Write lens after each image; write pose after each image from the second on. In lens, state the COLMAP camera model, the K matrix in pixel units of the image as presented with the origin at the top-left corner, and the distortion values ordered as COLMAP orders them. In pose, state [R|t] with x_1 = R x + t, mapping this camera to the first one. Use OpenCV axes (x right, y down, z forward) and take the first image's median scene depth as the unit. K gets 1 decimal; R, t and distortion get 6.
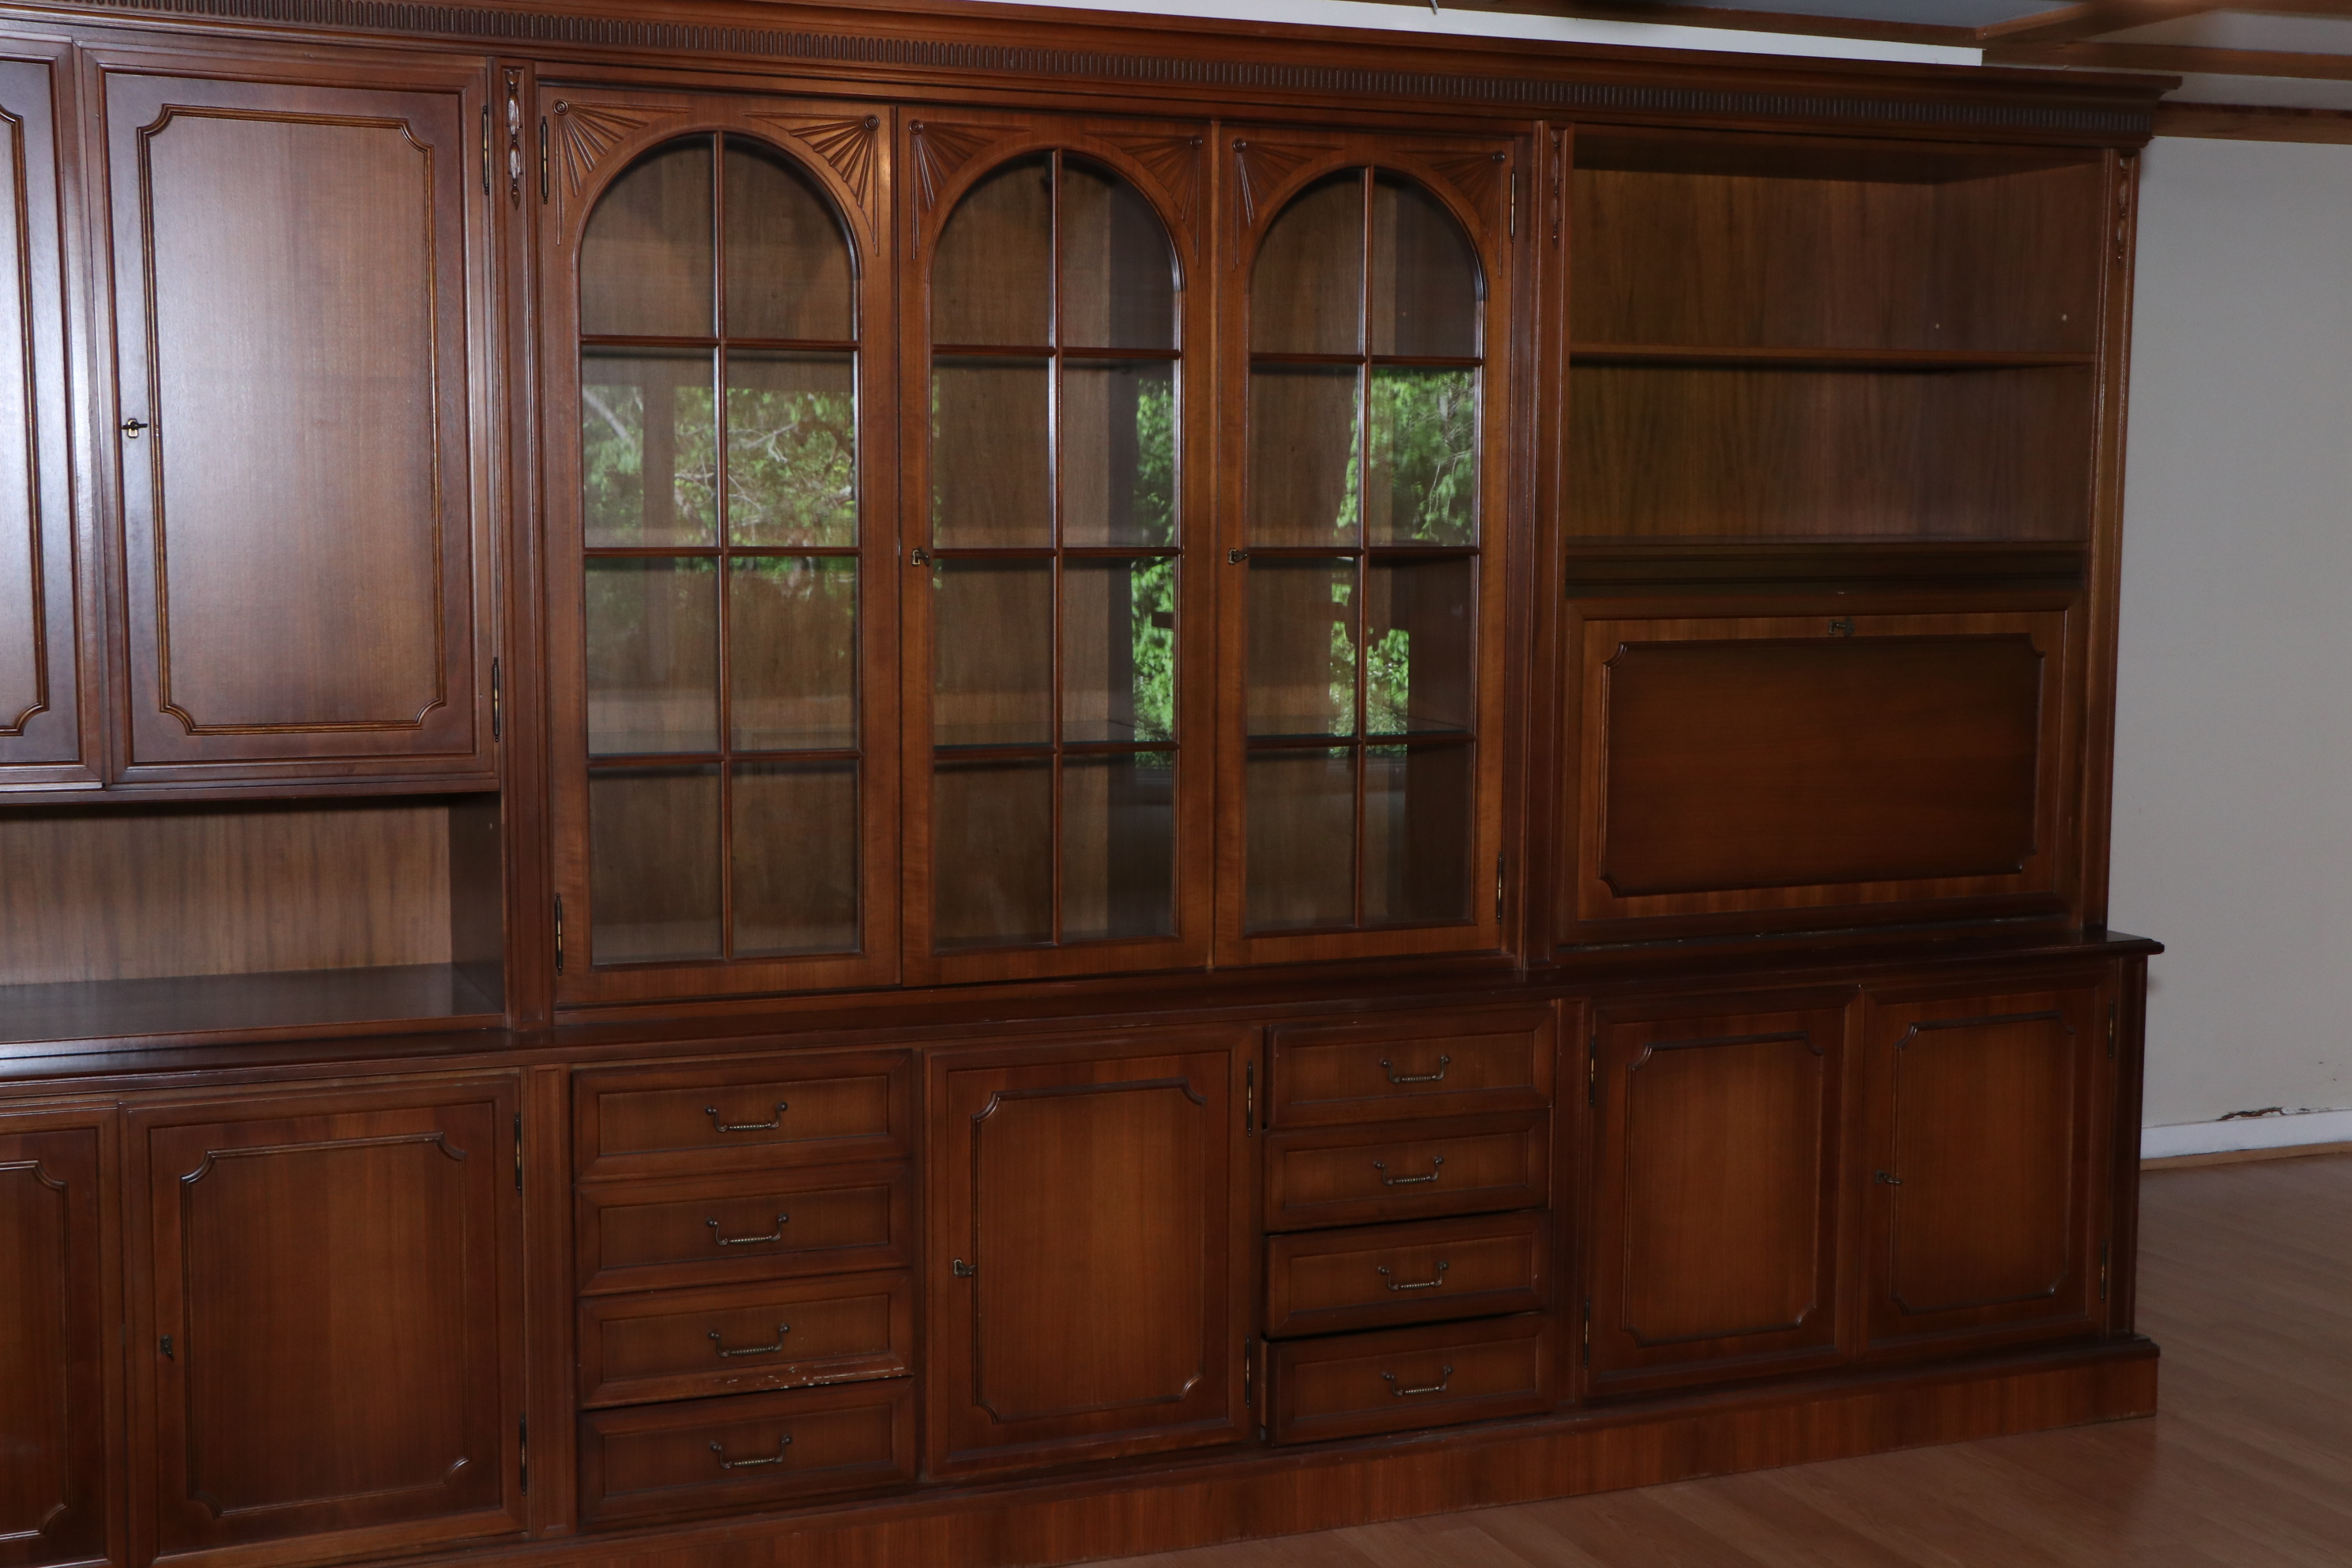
lens RADIAL K [[2968.5, 0, 1210.4], [0, 2968.5, 829.8], [0, 0, 1]] dist [0.041622, 0.000000]
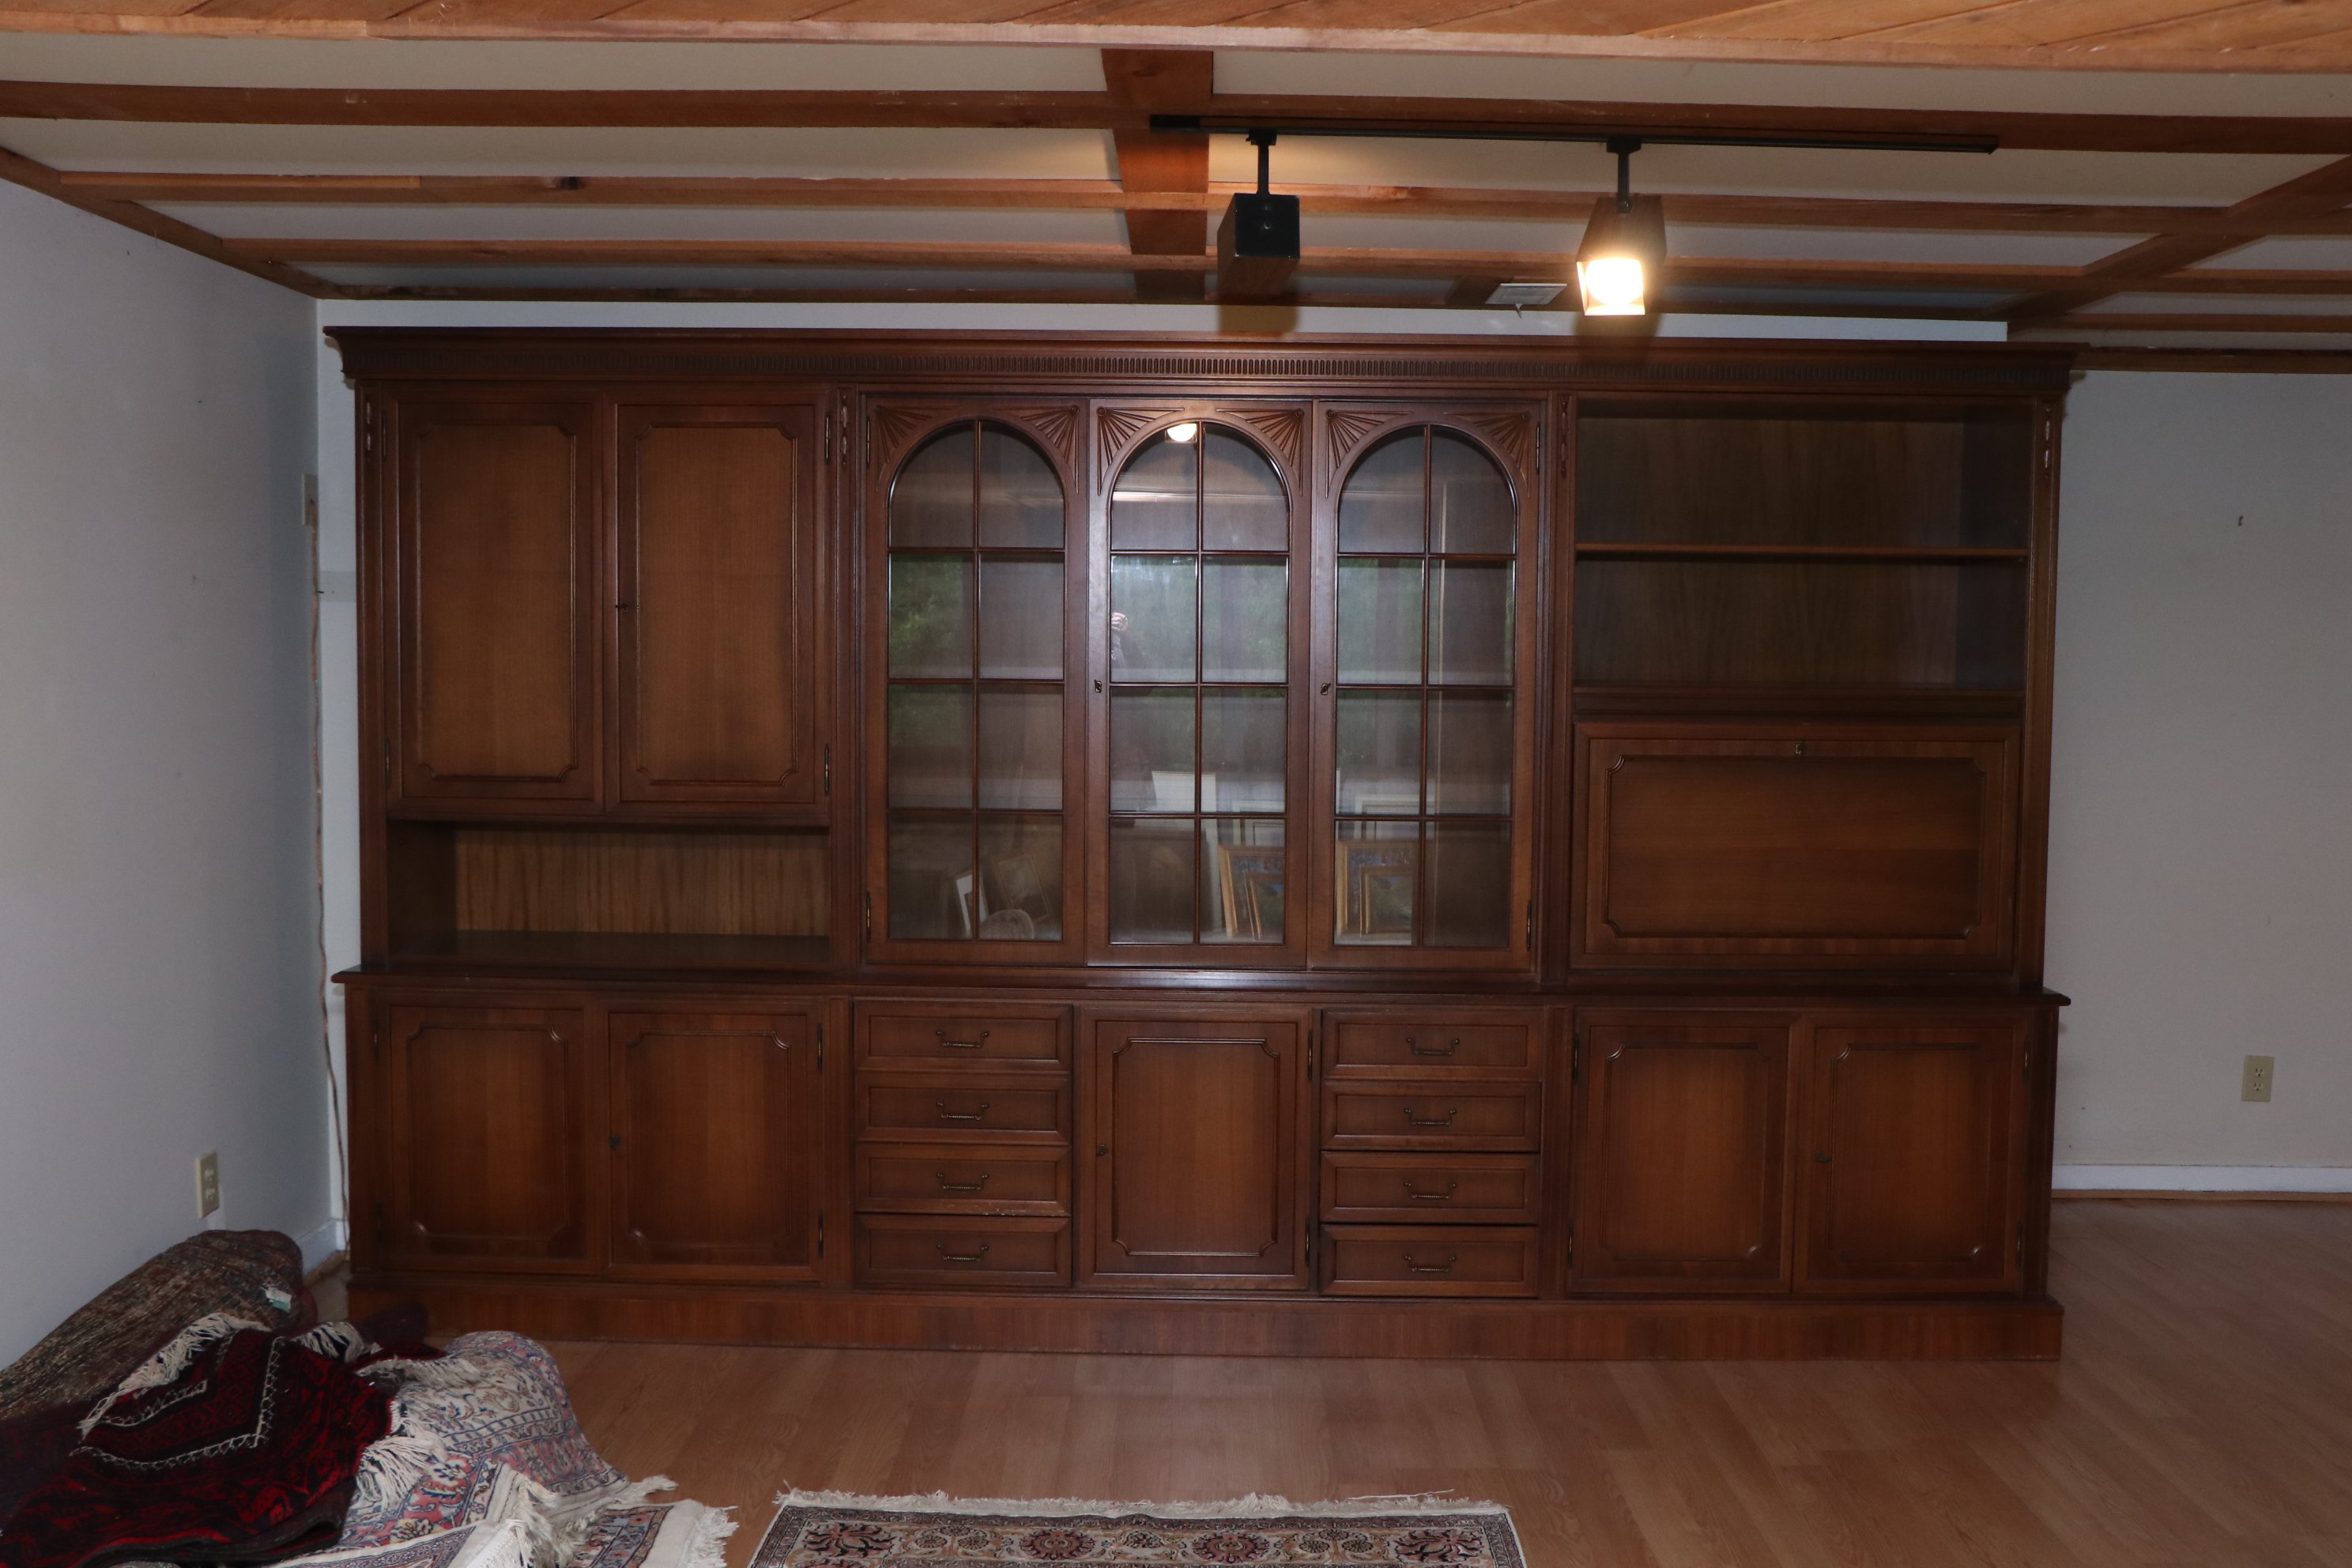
lens RADIAL K [[2254.8, 0, 1235.3], [0, 2254.8, 836.6], [0, 0, 1]] dist [-0.073422, 0.000000]
pose [[0.924014, 0.036595, -0.380604, 0.387793], [-0.049132, 0.998521, -0.023274, 0.009242], [0.379190, 0.040205, 0.924445, -0.048792]]
